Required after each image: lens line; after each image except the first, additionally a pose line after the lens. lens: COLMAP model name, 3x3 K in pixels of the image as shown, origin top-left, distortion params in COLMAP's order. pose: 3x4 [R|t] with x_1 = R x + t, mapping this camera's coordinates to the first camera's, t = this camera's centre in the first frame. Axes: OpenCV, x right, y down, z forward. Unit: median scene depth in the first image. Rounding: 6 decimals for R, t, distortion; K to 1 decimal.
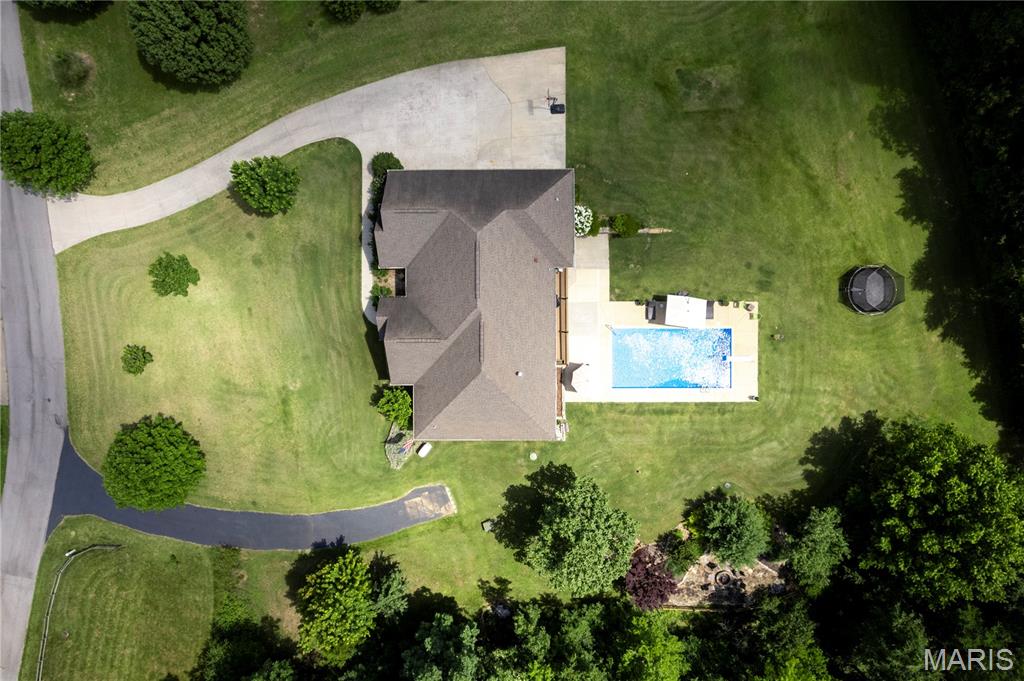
lens RADIAL K [[653.3, 0, 511.6], [0, 653.3, 345.1], [0, 0, 1]] dist [-0.062022, 0.048574]
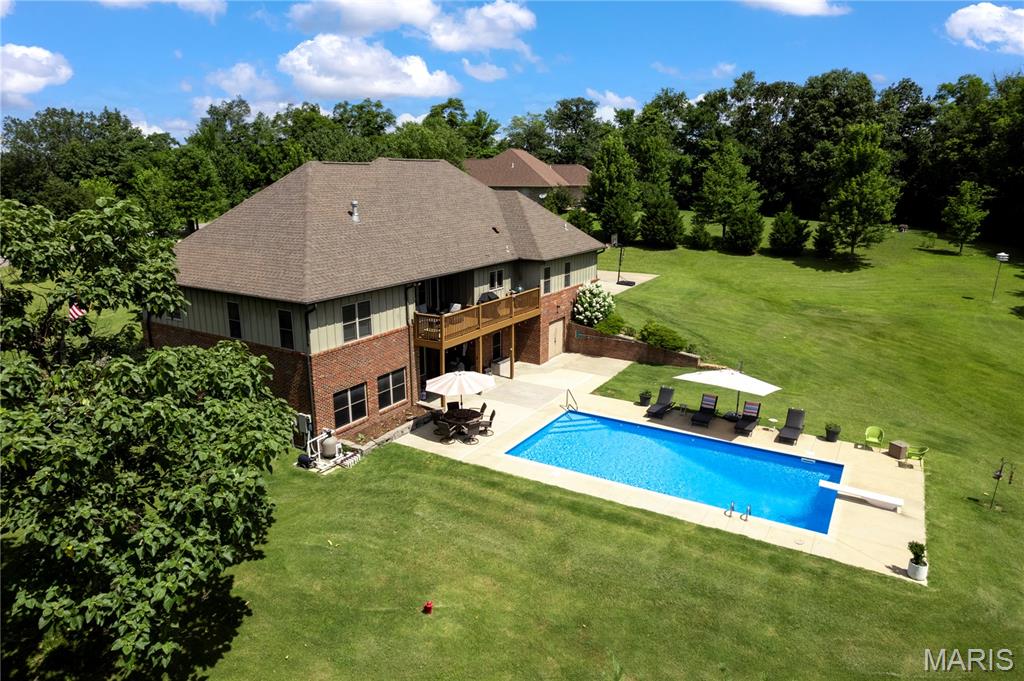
lens RADIAL K [[653.3, 0, 510.6], [0, 653.3, 346.6], [0, 0, 1]] dist [-0.062022, 0.048574]
pose [[0.854876, 0.140311, -0.499500, 0.349202], [-0.518746, 0.213549, -0.827828, 0.382250], [-0.009486, 0.966804, 0.255344, 0.832652]]
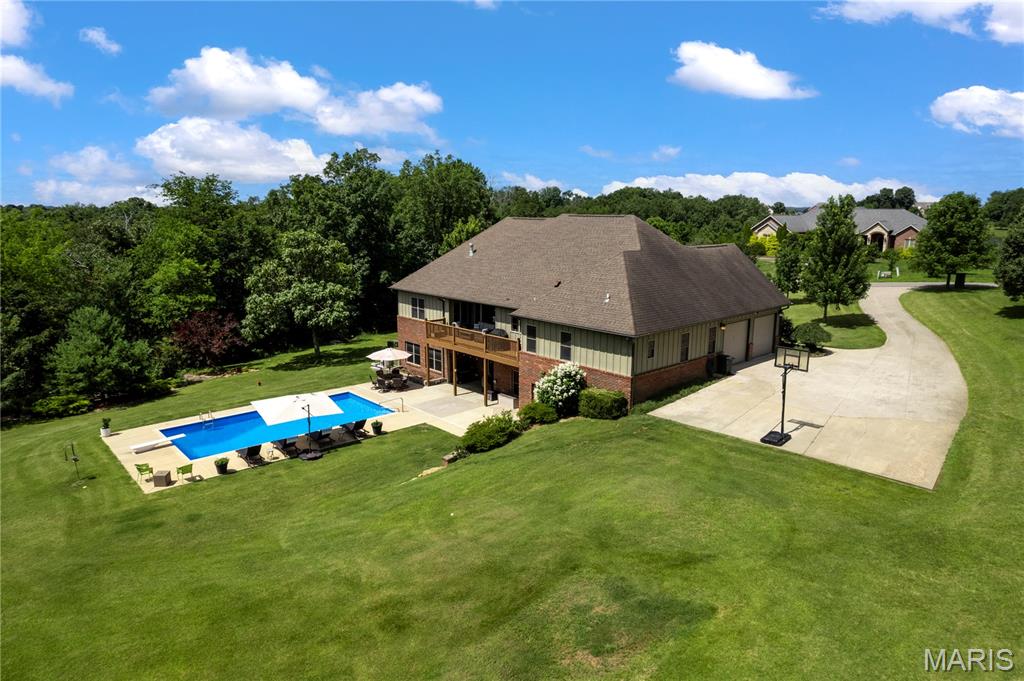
lens RADIAL K [[653.3, 0, 508.8], [0, 653.3, 343.6], [0, 0, 1]] dist [-0.062022, 0.048574]
pose [[-0.744201, 0.142446, -0.652590, 0.464771], [-0.667954, -0.157013, 0.727450, -0.529472], [0.001158, 0.977270, 0.211997, 0.806983]]
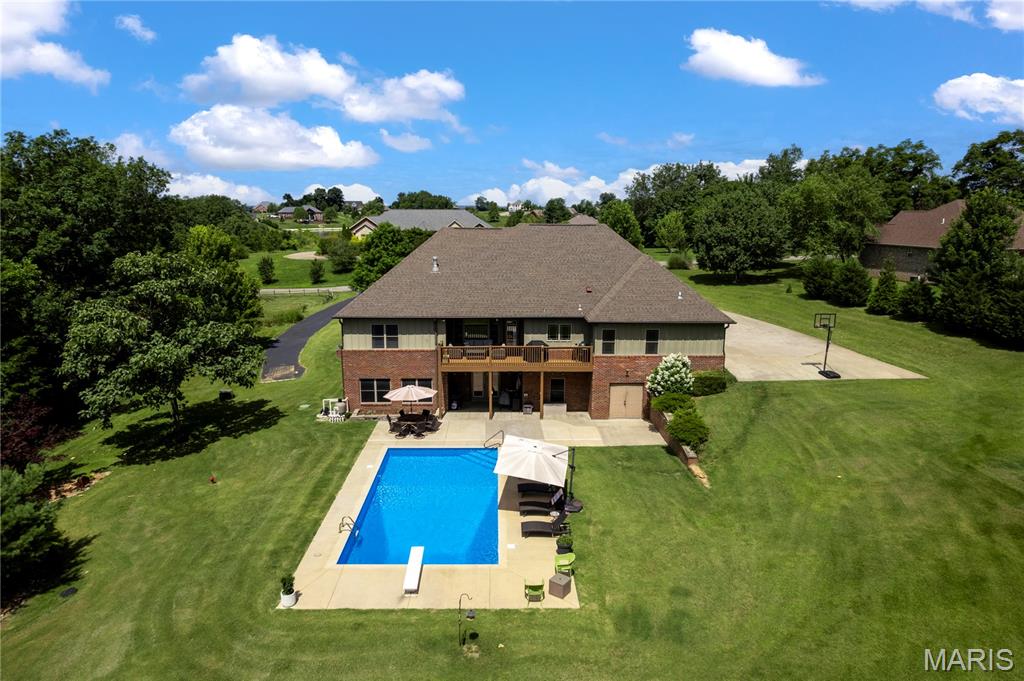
lens RADIAL K [[653.3, 0, 510.0], [0, 653.3, 342.0], [0, 0, 1]] dist [-0.062022, 0.048574]
pose [[0.020487, 0.209314, -0.977634, 0.671143], [-0.999745, -0.004963, -0.022013, -0.023401], [-0.009459, 0.977836, 0.209159, 0.797305]]
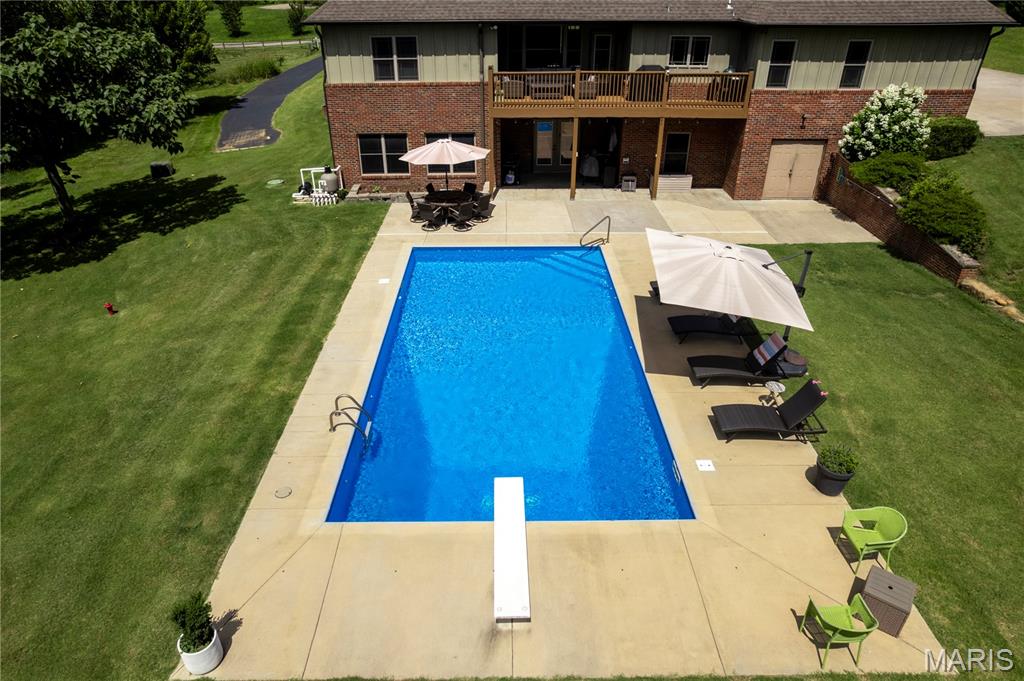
lens RADIAL K [[653.3, 0, 510.1], [0, 653.3, 345.5], [0, 0, 1]] dist [-0.062022, 0.048574]
pose [[0.010666, 0.505689, -0.862650, 0.454138], [-0.999940, 0.003338, -0.010407, 0.022073], [-0.002383, 0.862710, 0.505694, 0.879293]]
